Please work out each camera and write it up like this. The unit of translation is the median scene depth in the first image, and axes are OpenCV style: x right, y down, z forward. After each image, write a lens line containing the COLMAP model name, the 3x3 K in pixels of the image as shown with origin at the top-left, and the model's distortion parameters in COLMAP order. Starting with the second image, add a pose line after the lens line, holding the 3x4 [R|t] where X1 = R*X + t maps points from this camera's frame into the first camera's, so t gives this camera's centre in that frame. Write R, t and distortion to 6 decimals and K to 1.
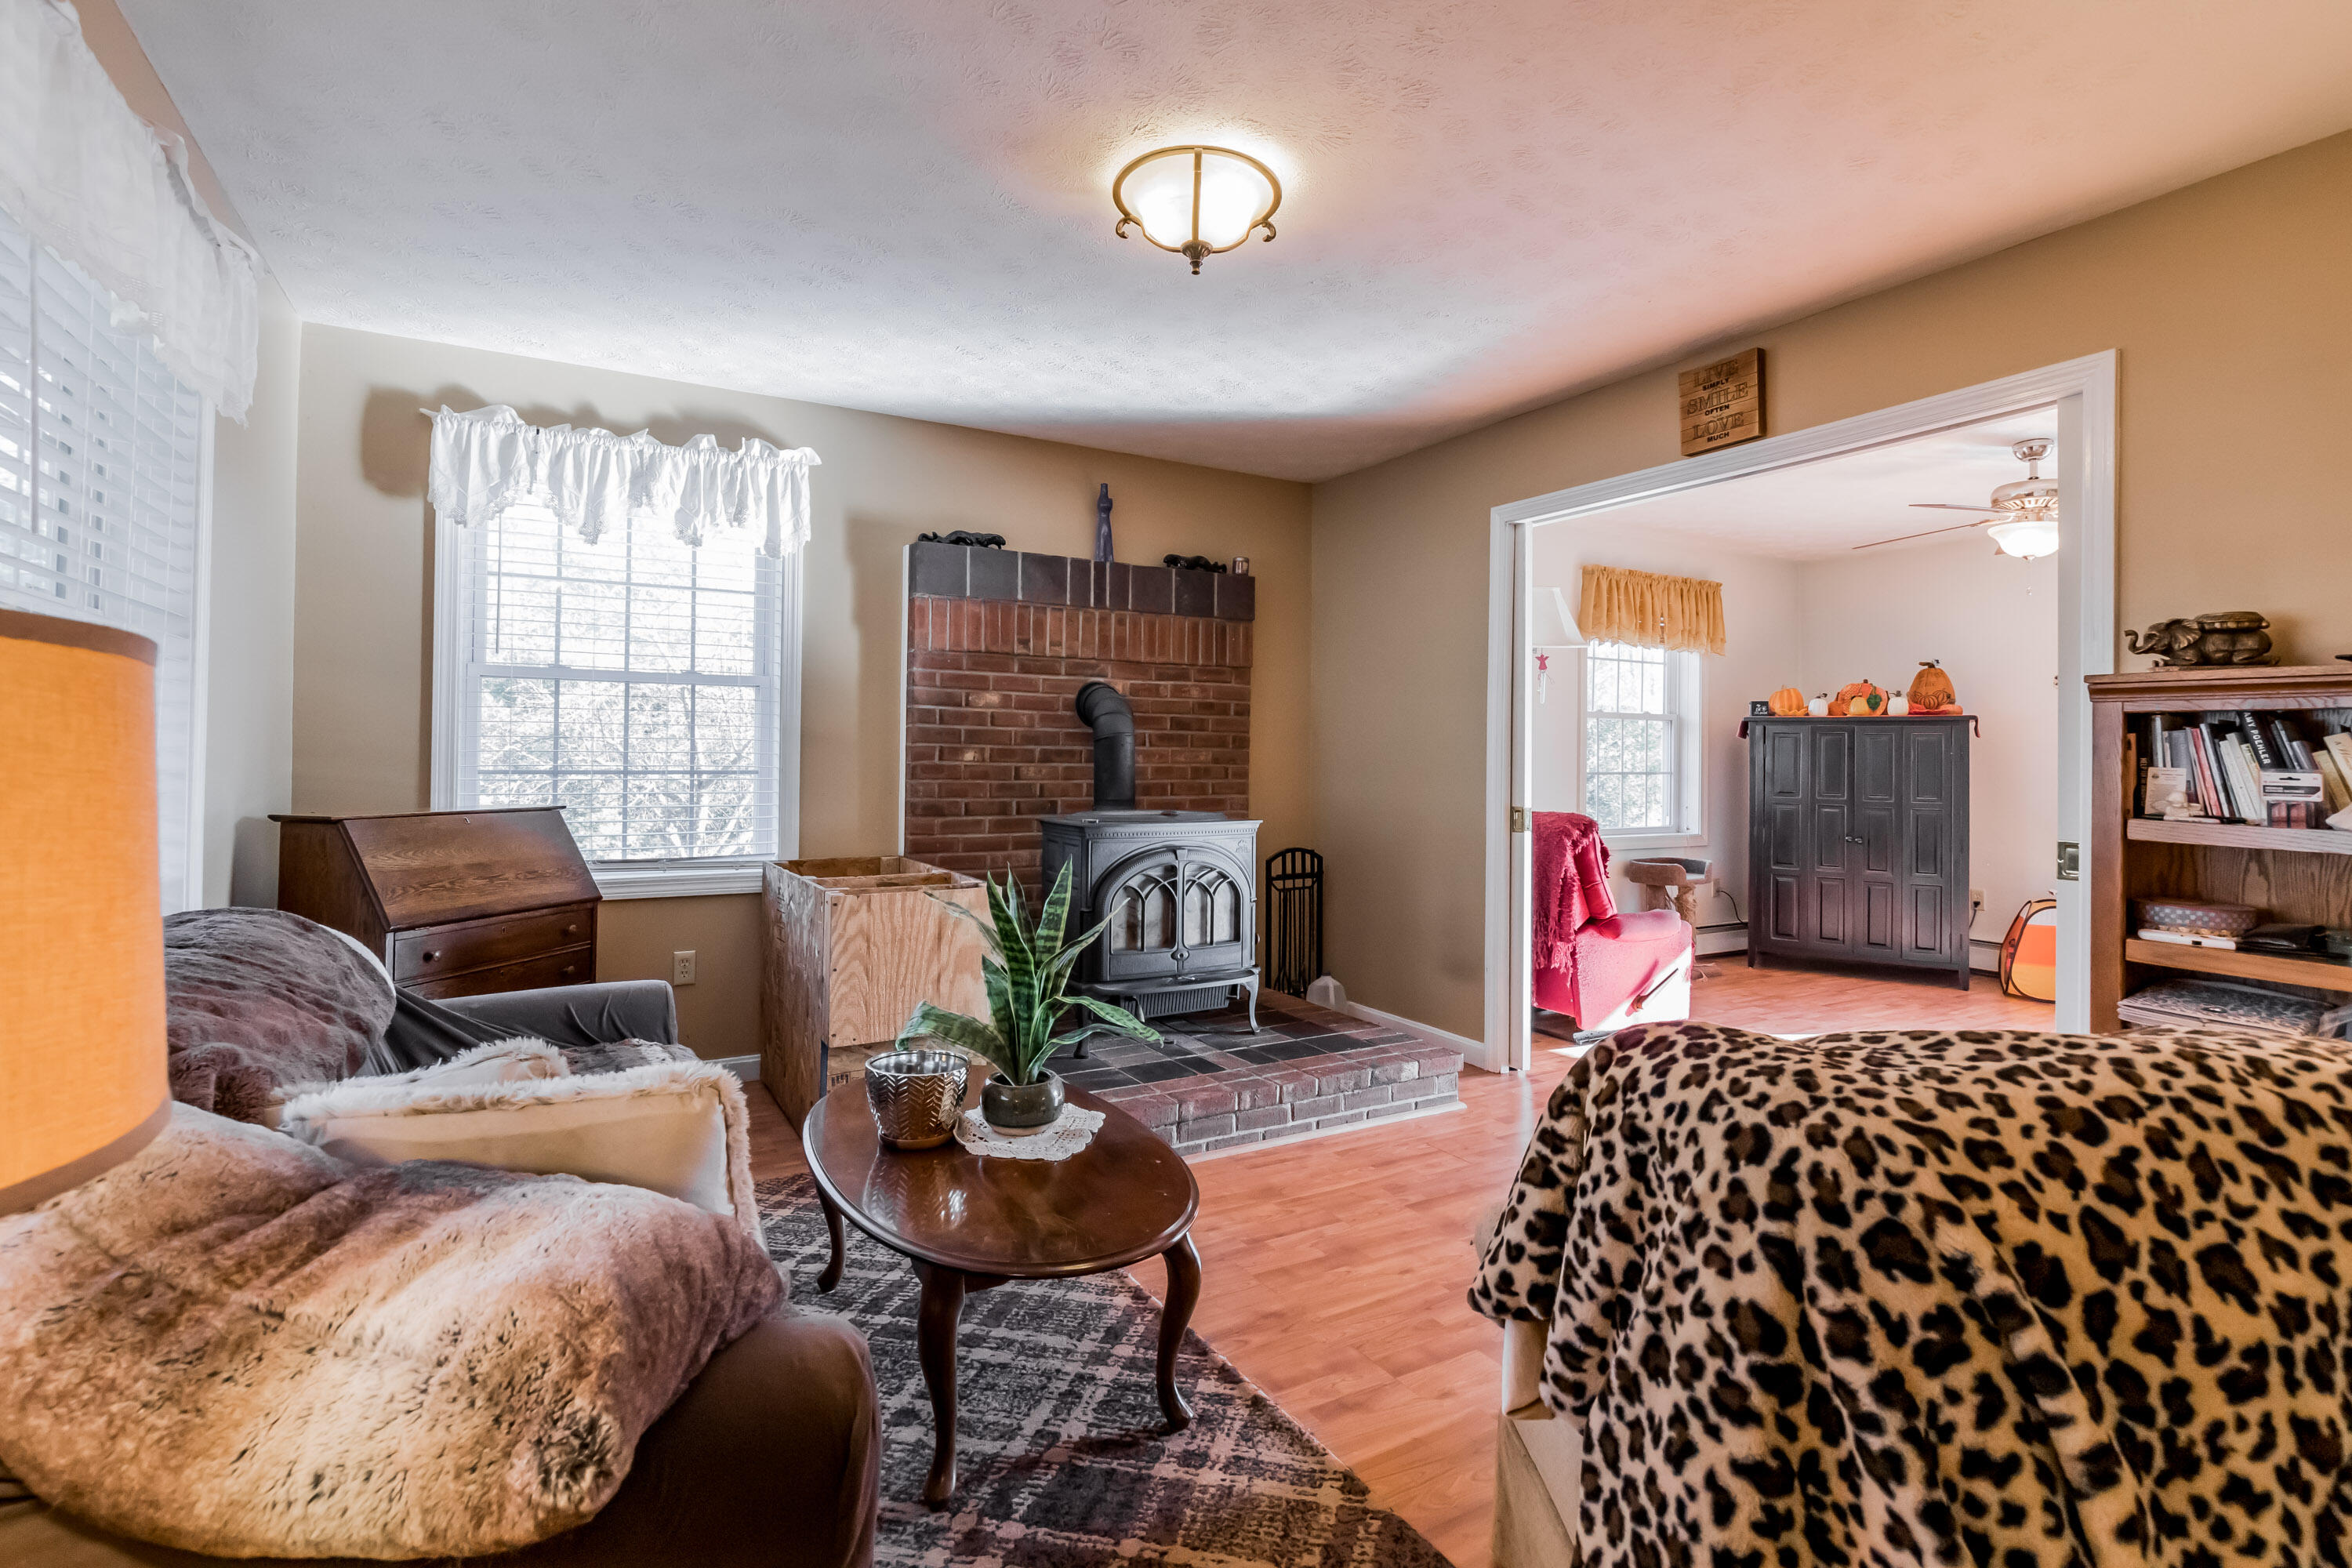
lens RADIAL K [[1081.3, 0, 1174.8], [0, 1081.3, 759.7], [0, 0, 1]] dist [0.002680, -0.001423]
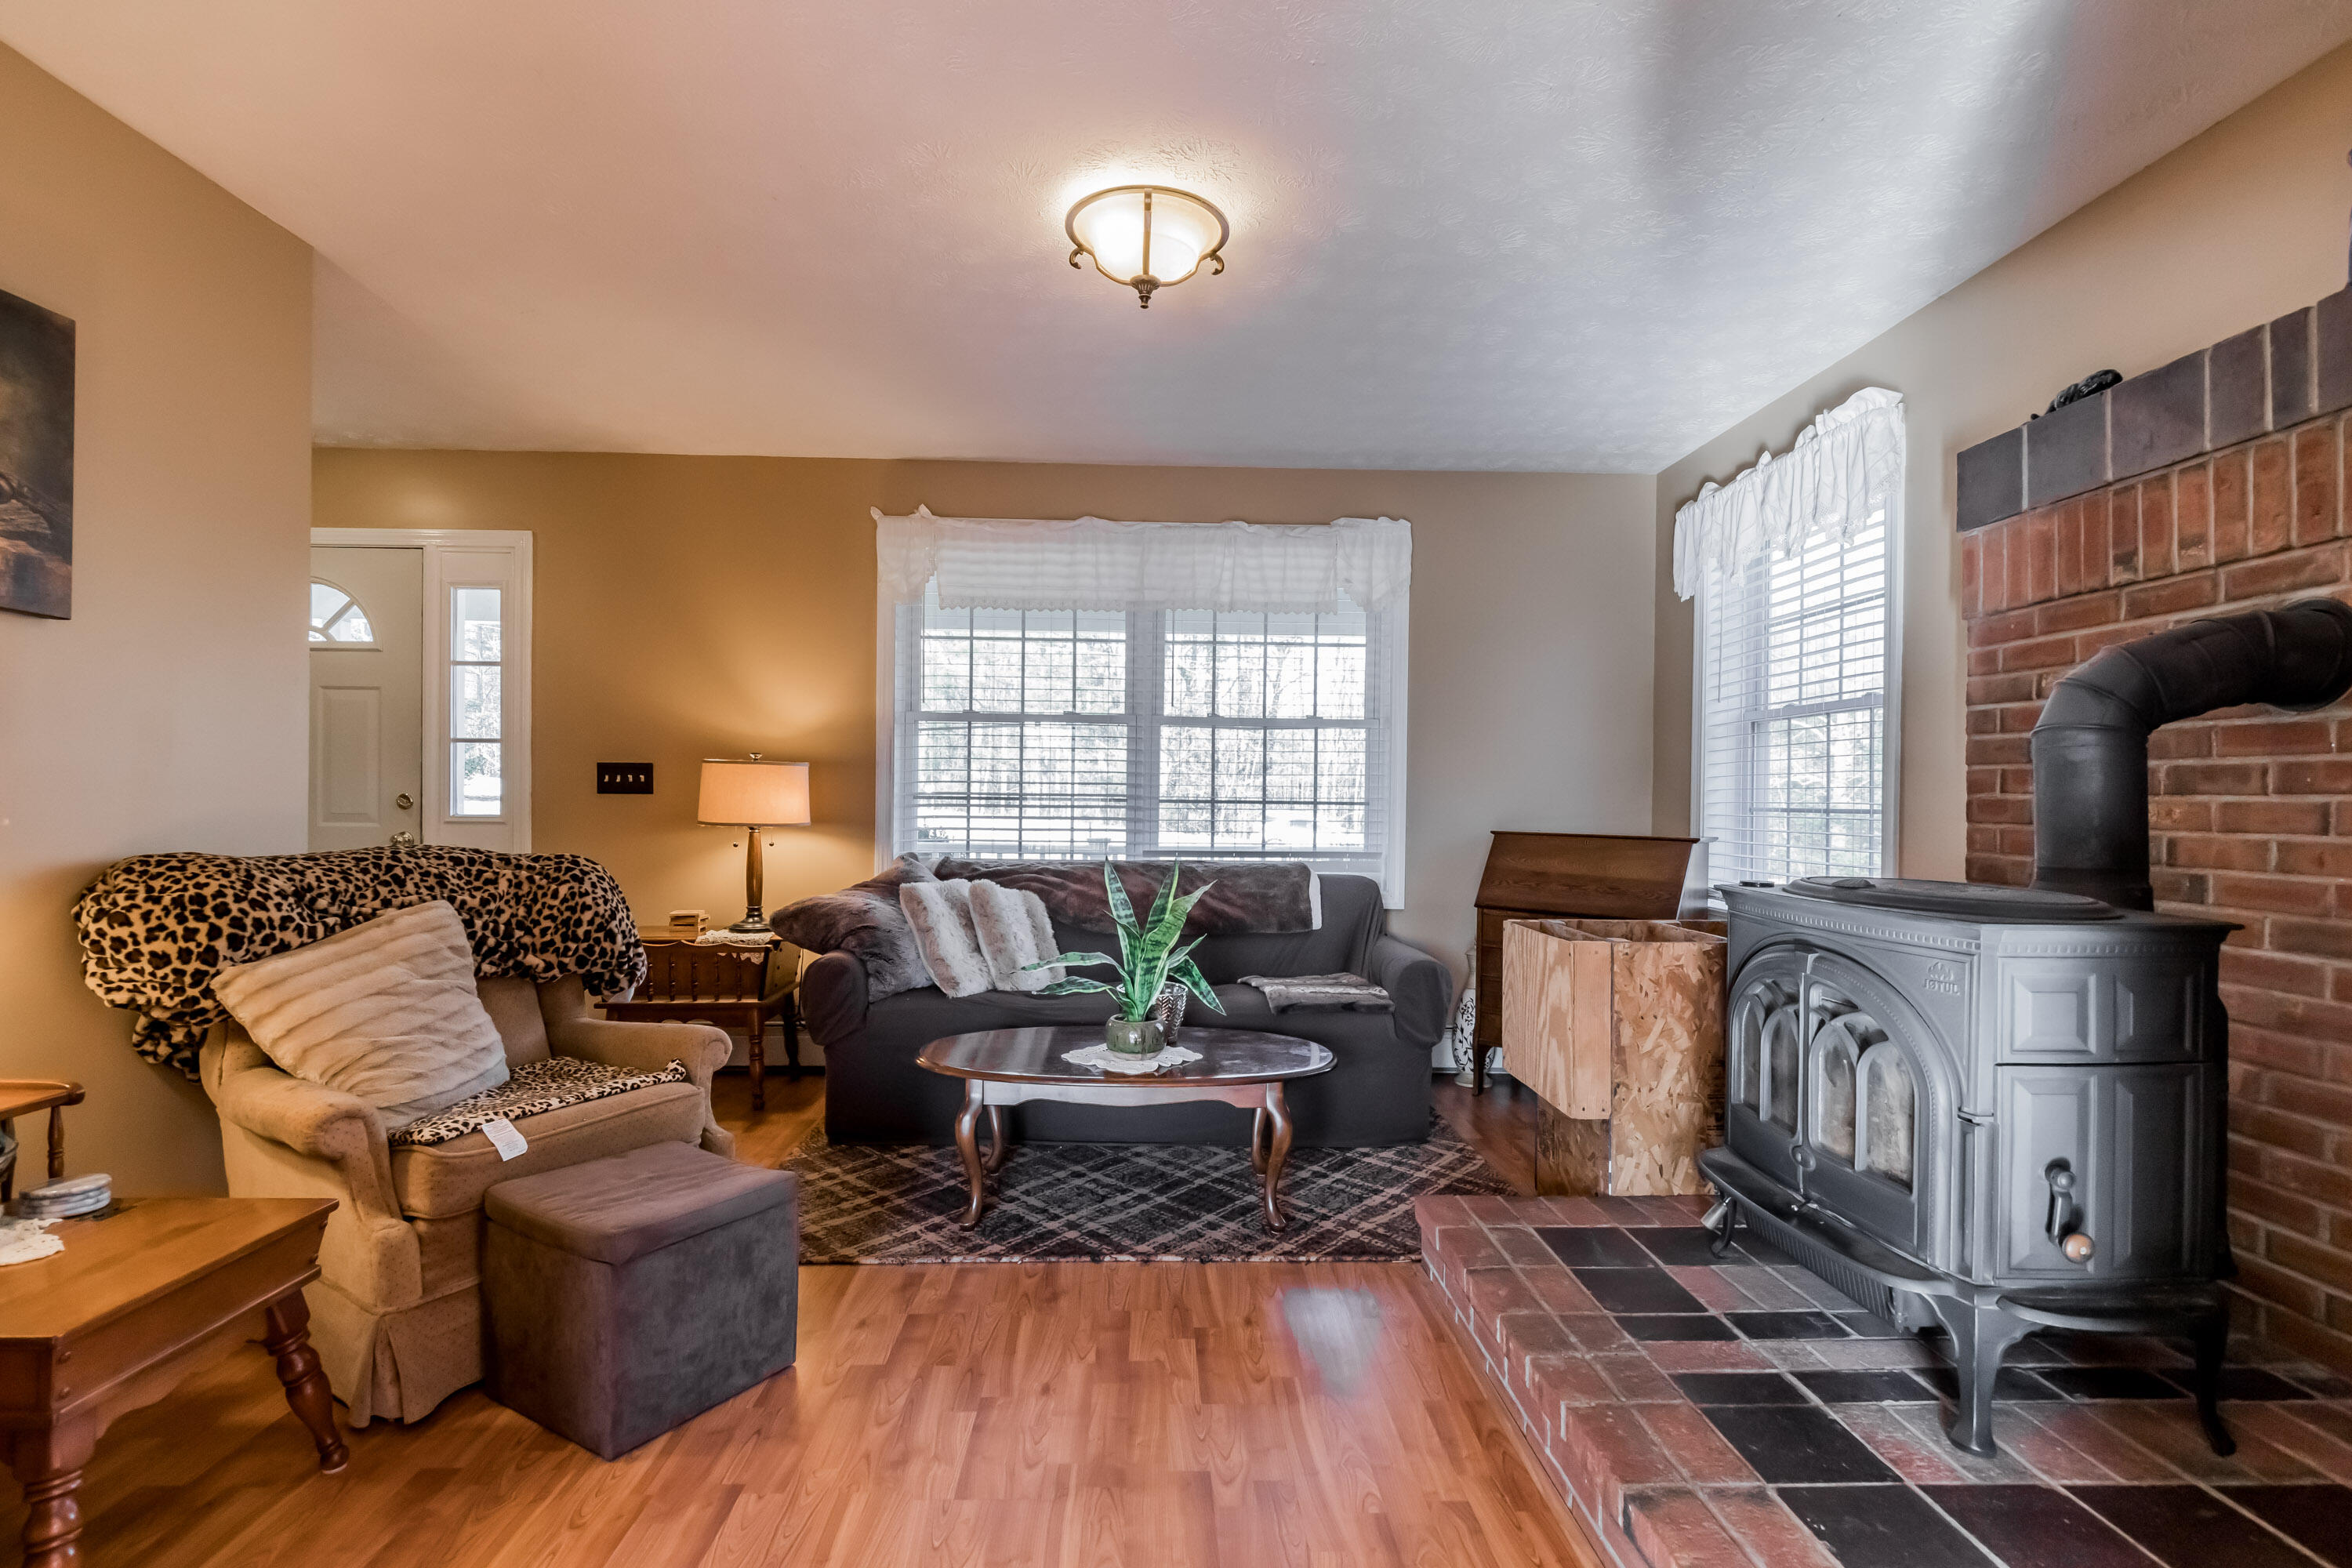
lens RADIAL K [[1081.3, 0, 1173.7], [0, 1081.3, 794.0], [0, 0, 1]] dist [0.002680, -0.001423]
pose [[-0.453998, -0.021126, -0.890752, 0.537238], [-0.024481, 0.999637, -0.011231, 0.019952], [0.890666, 0.016708, -0.454351, 0.863076]]
